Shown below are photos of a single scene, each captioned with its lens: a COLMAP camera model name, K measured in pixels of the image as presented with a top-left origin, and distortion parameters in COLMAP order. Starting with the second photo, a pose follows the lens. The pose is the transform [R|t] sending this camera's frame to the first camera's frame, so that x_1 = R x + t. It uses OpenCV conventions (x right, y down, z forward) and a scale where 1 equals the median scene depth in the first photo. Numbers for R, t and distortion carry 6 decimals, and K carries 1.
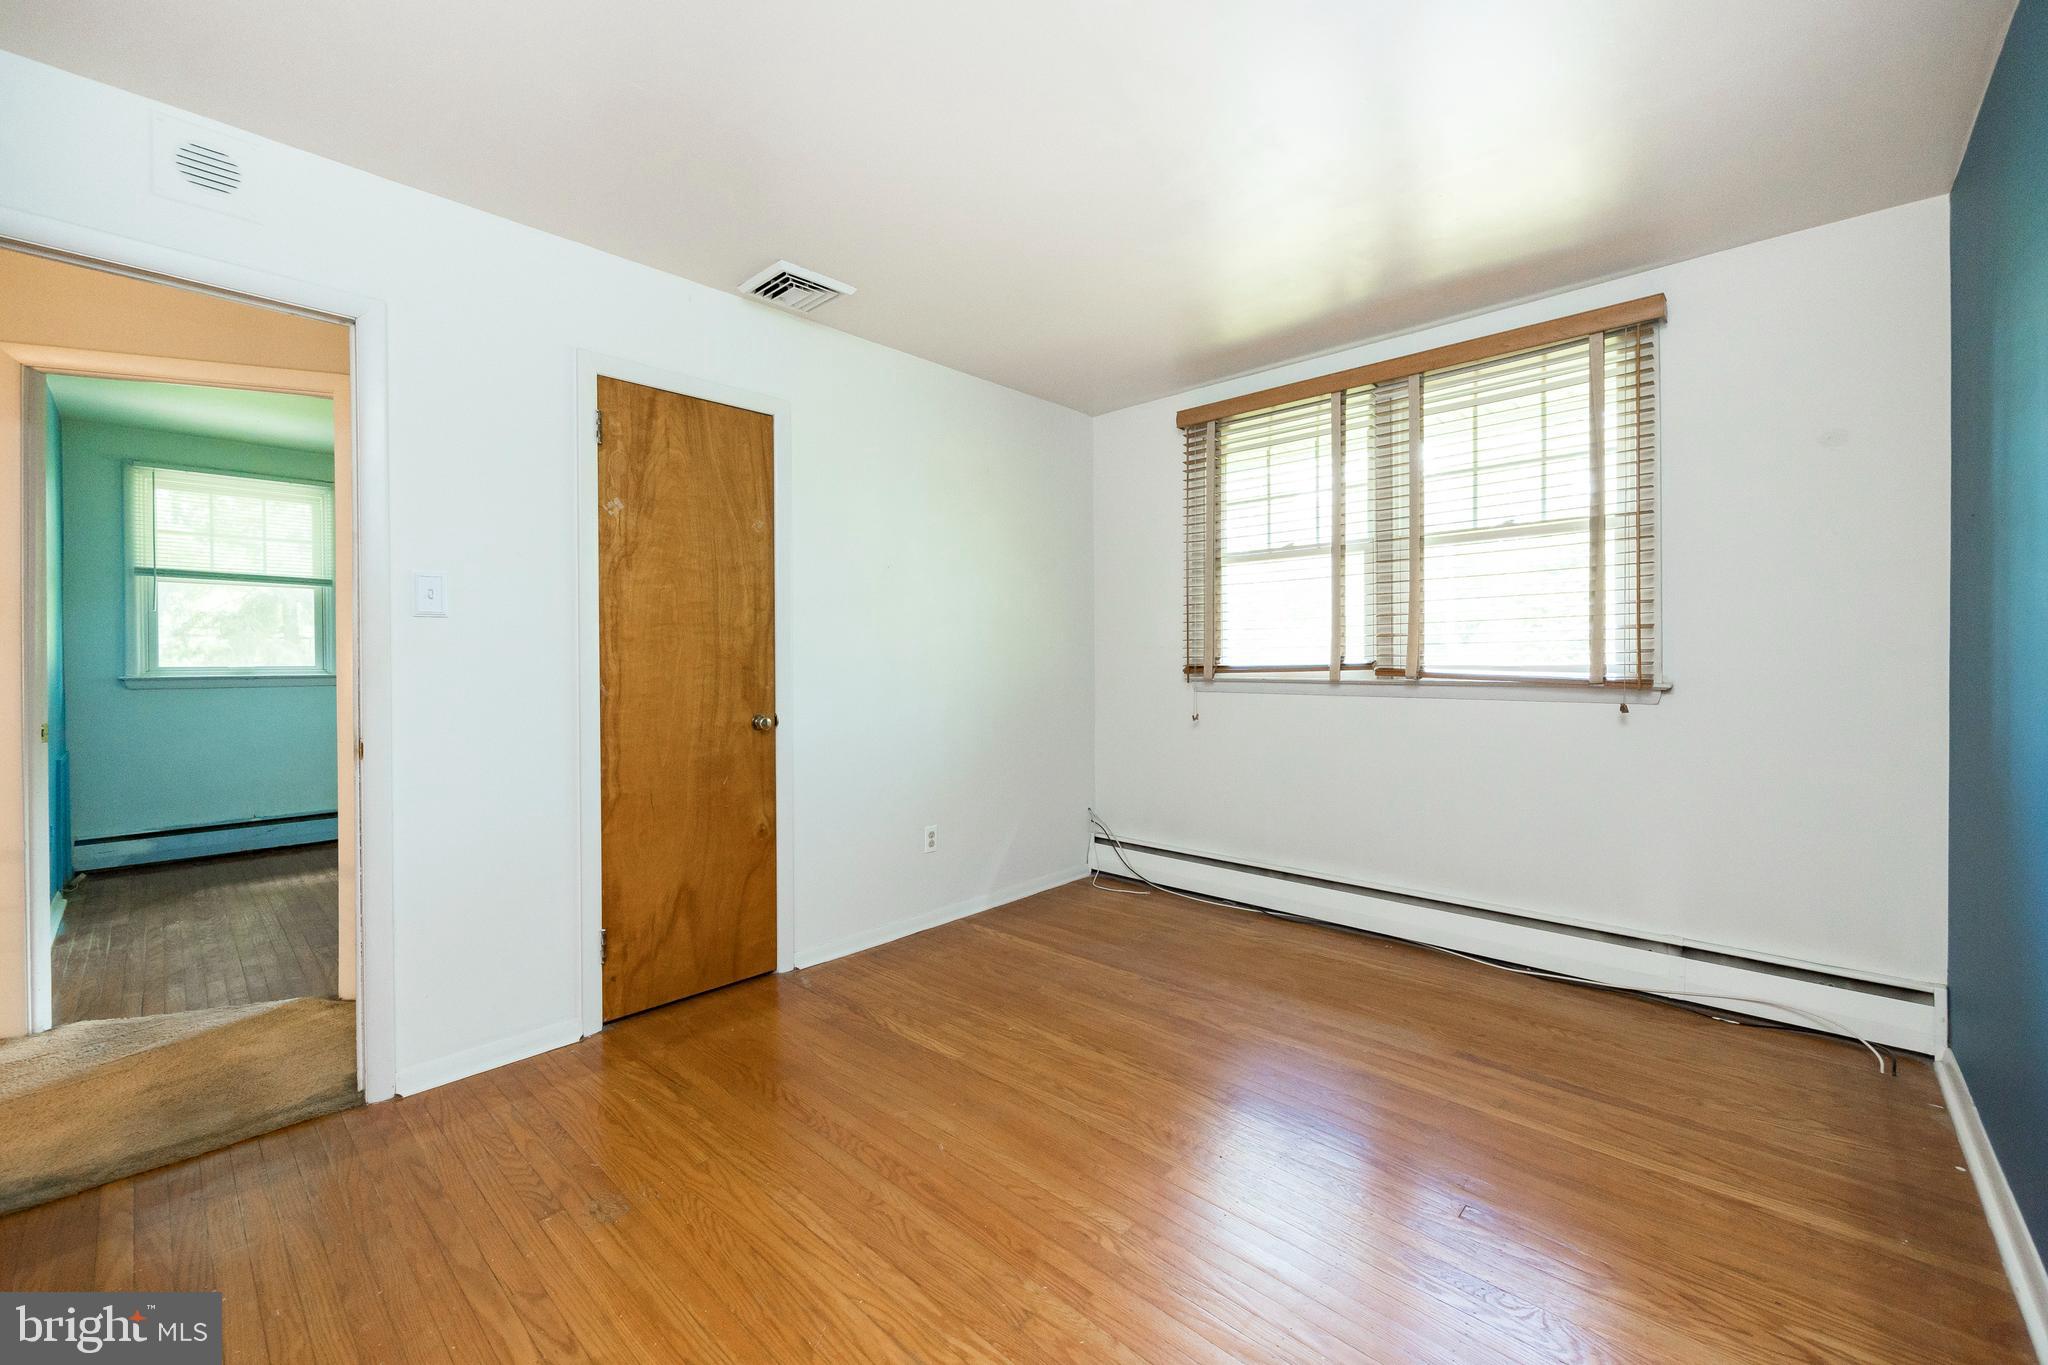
lens RADIAL K [[817.1, 0, 1020.4], [0, 817.1, 664.3], [0, 0, 1]] dist [-0.003294, -0.000298]
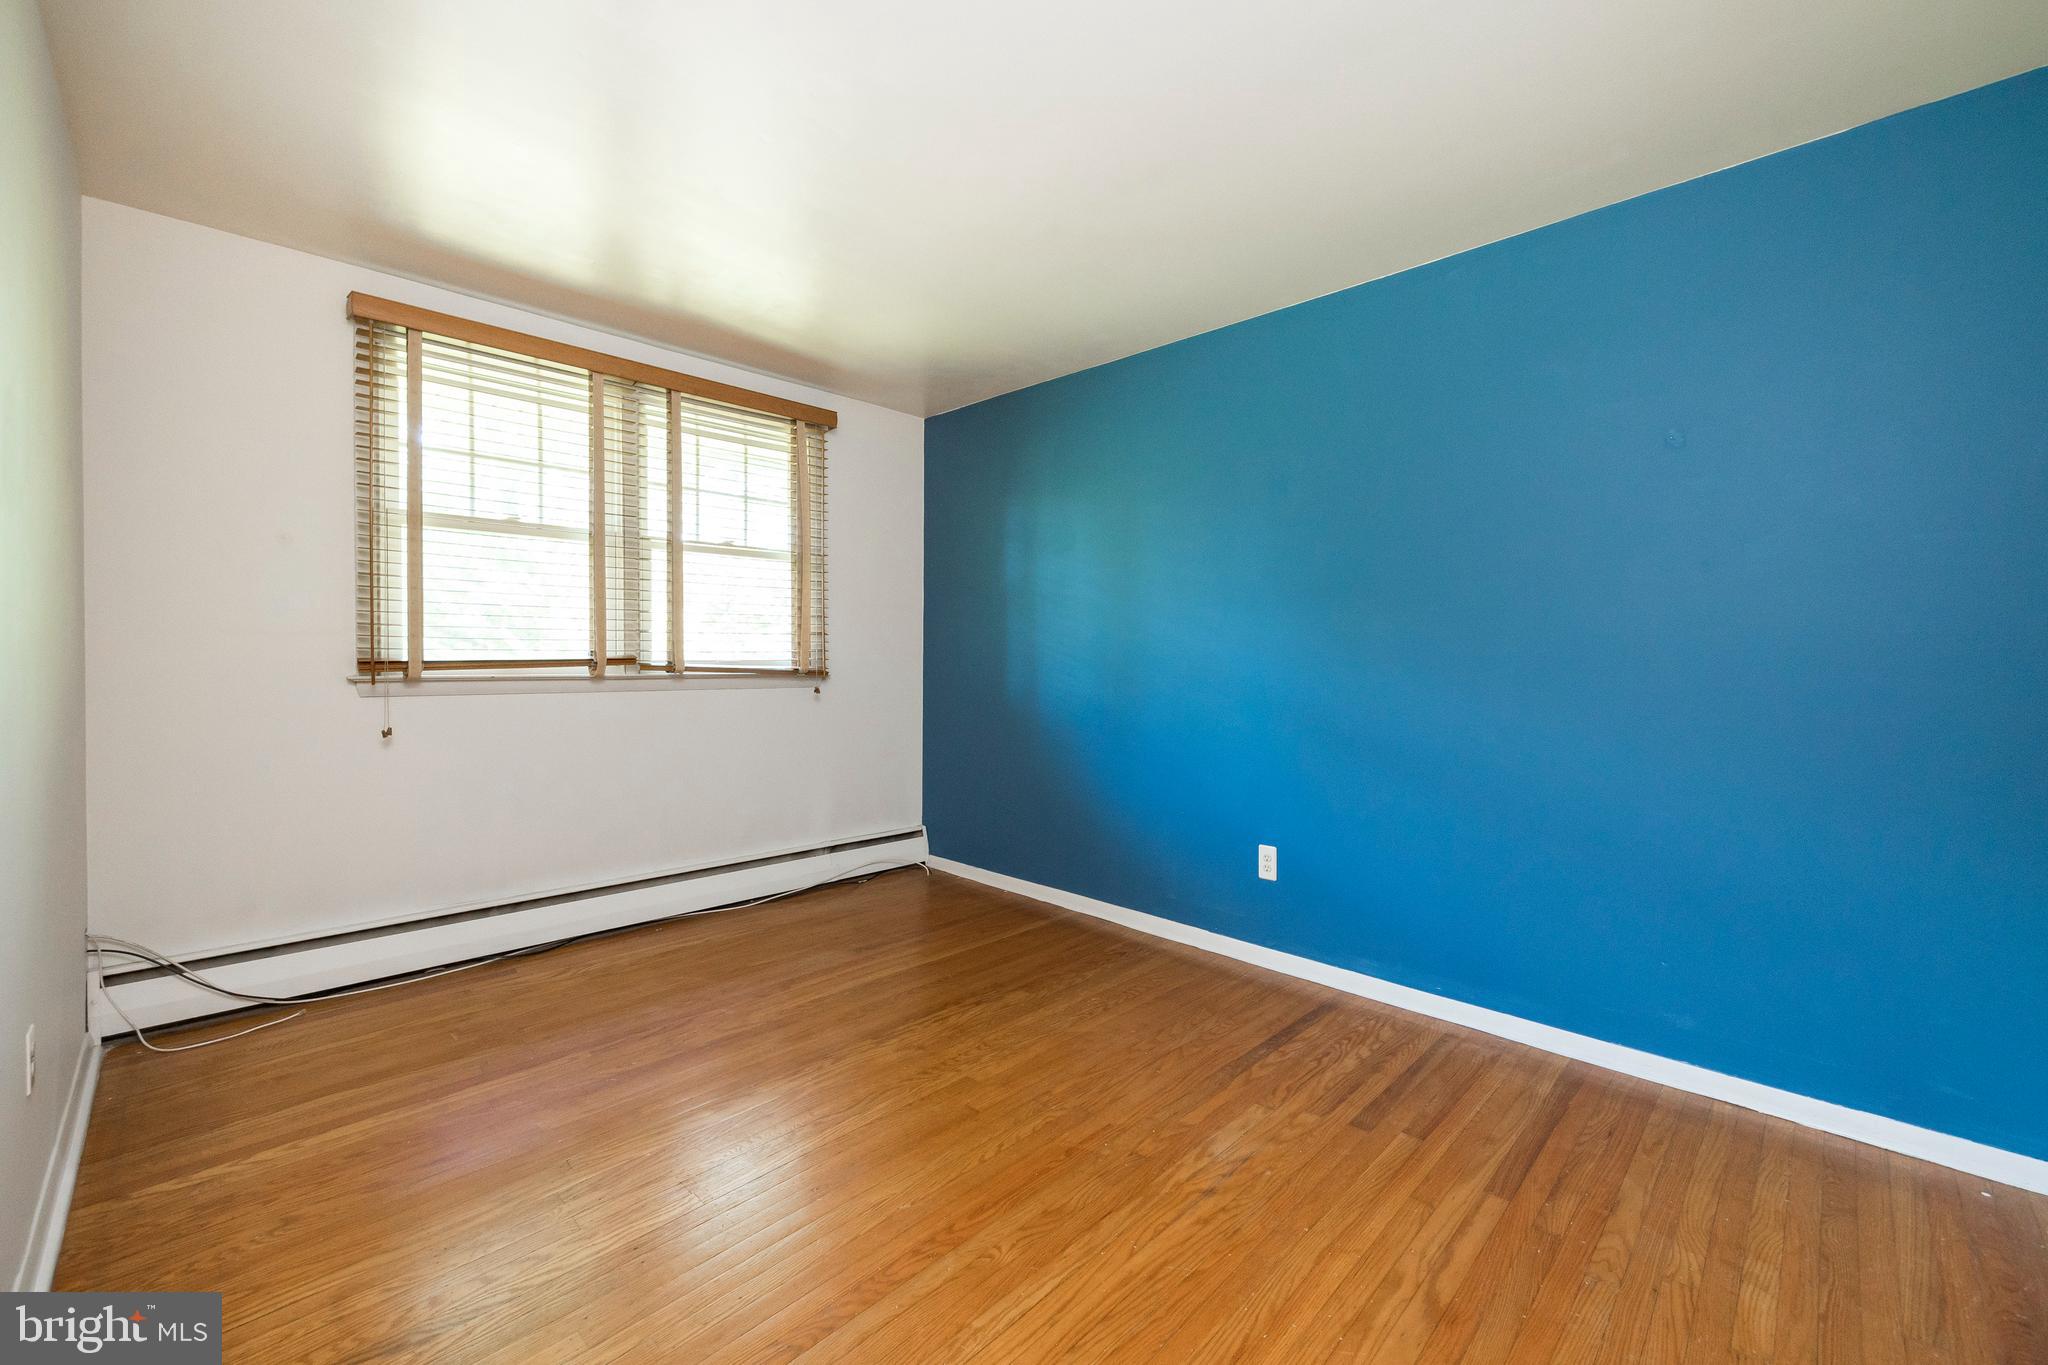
lens RADIAL K [[817.1, 0, 1020.4], [0, 817.1, 664.3], [0, 0, 1]] dist [-0.003294, -0.000298]
pose [[0.028122, -0.003978, 0.999597, -0.559397], [0.000042, 0.999992, 0.003979, 0.002451], [-0.999605, -0.000070, 0.028122, 0.491555]]
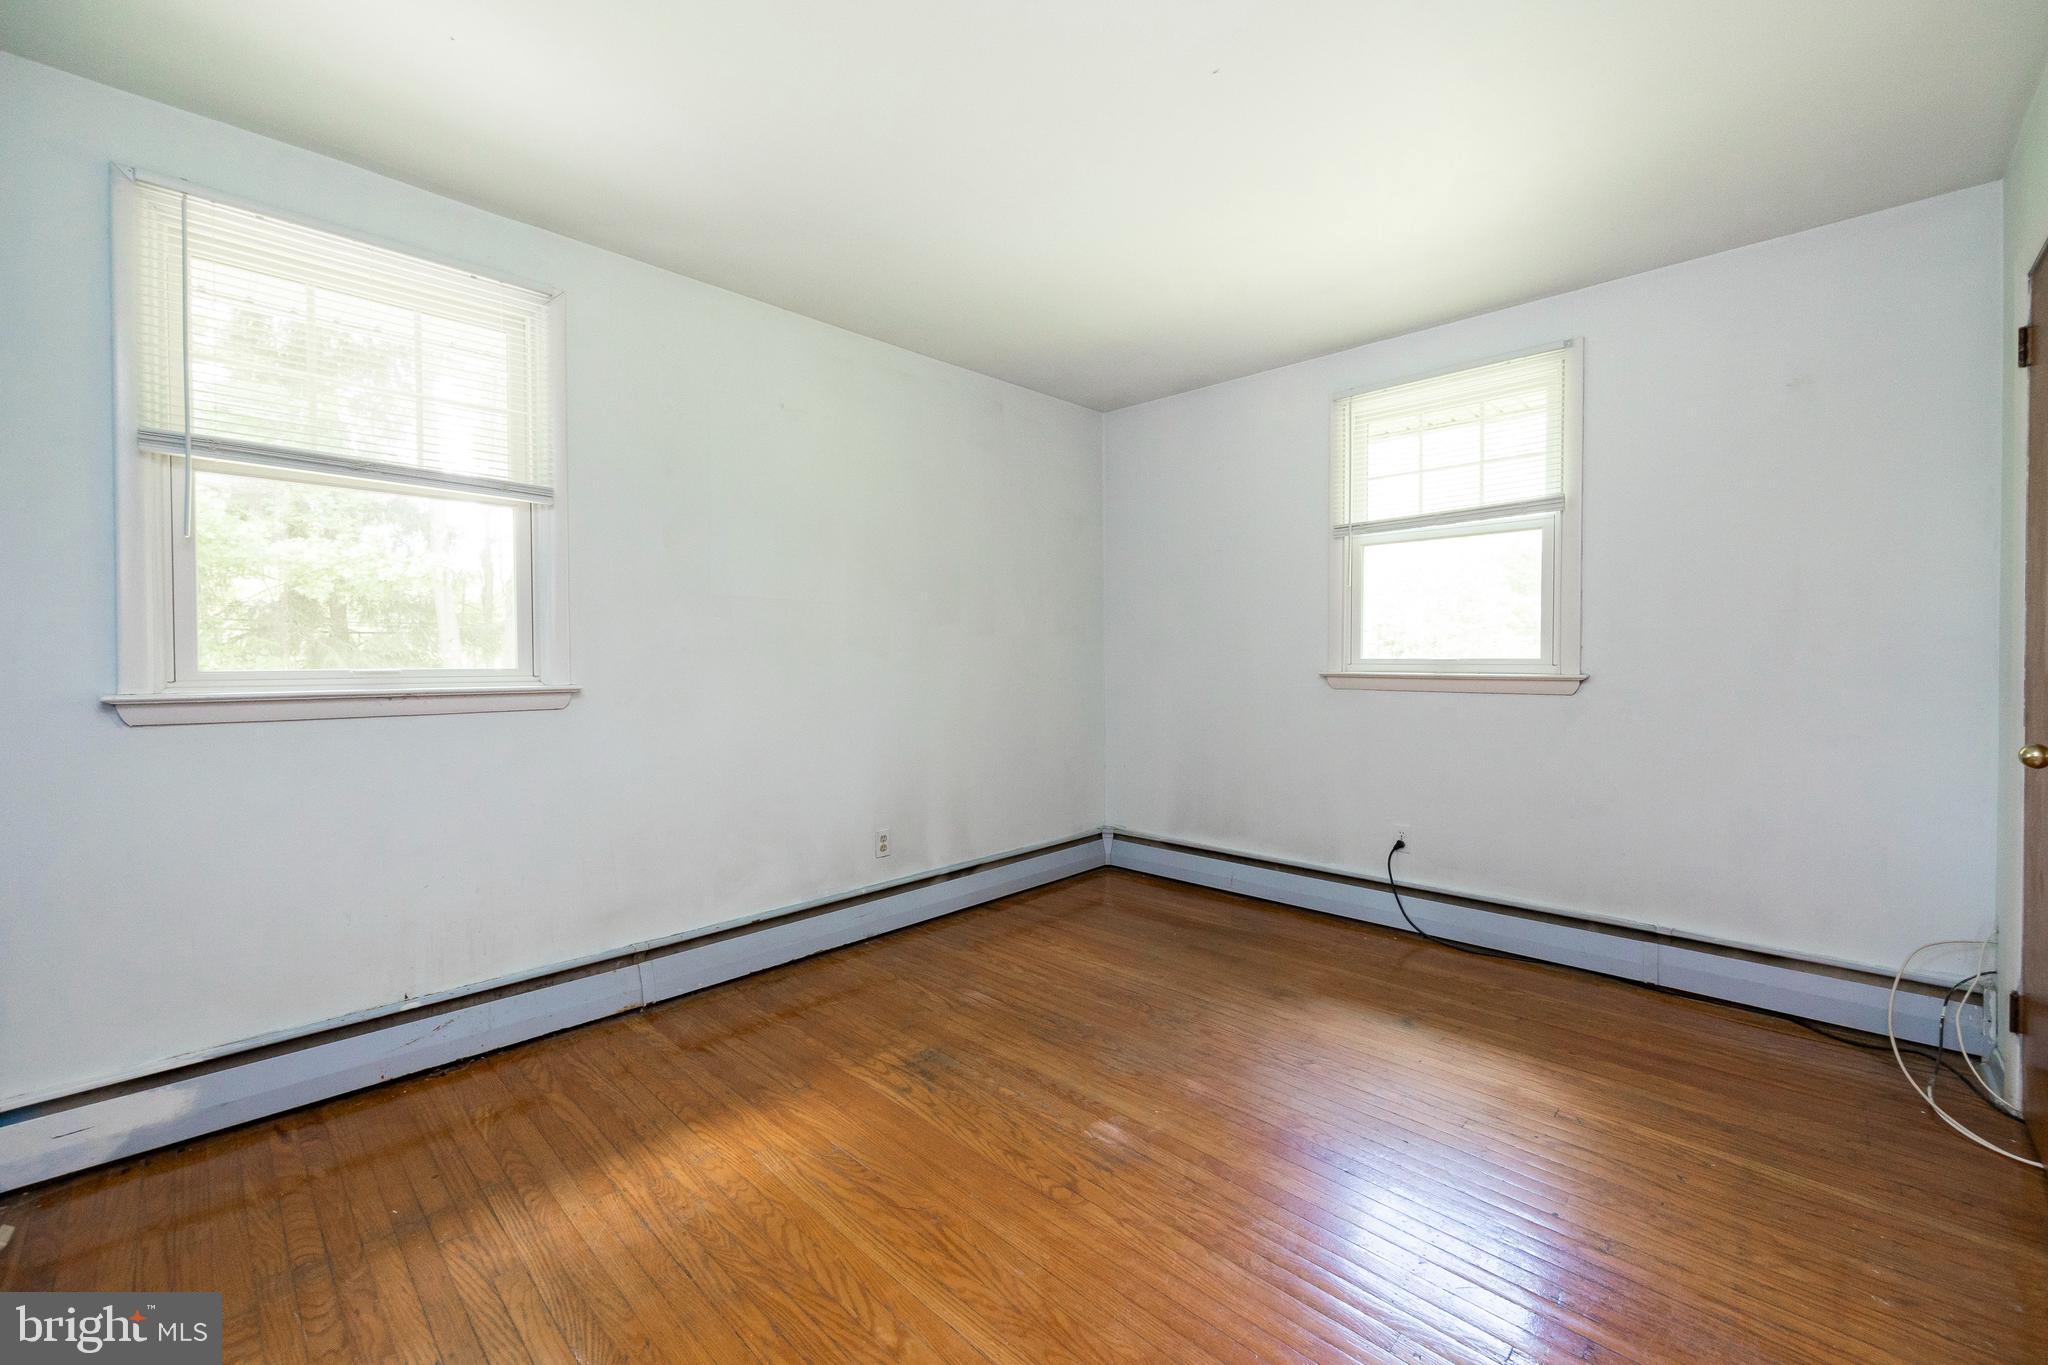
lens RADIAL K [[817.1, 0, 1020.4], [0, 817.1, 664.3], [0, 0, 1]] dist [-0.003294, -0.000298]
pose [[0.999909, -0.001503, -0.013409, -0.276146], [0.001611, 0.999966, 0.008035, -0.001706], [0.013396, -0.008055, 0.999878, 0.256937]]
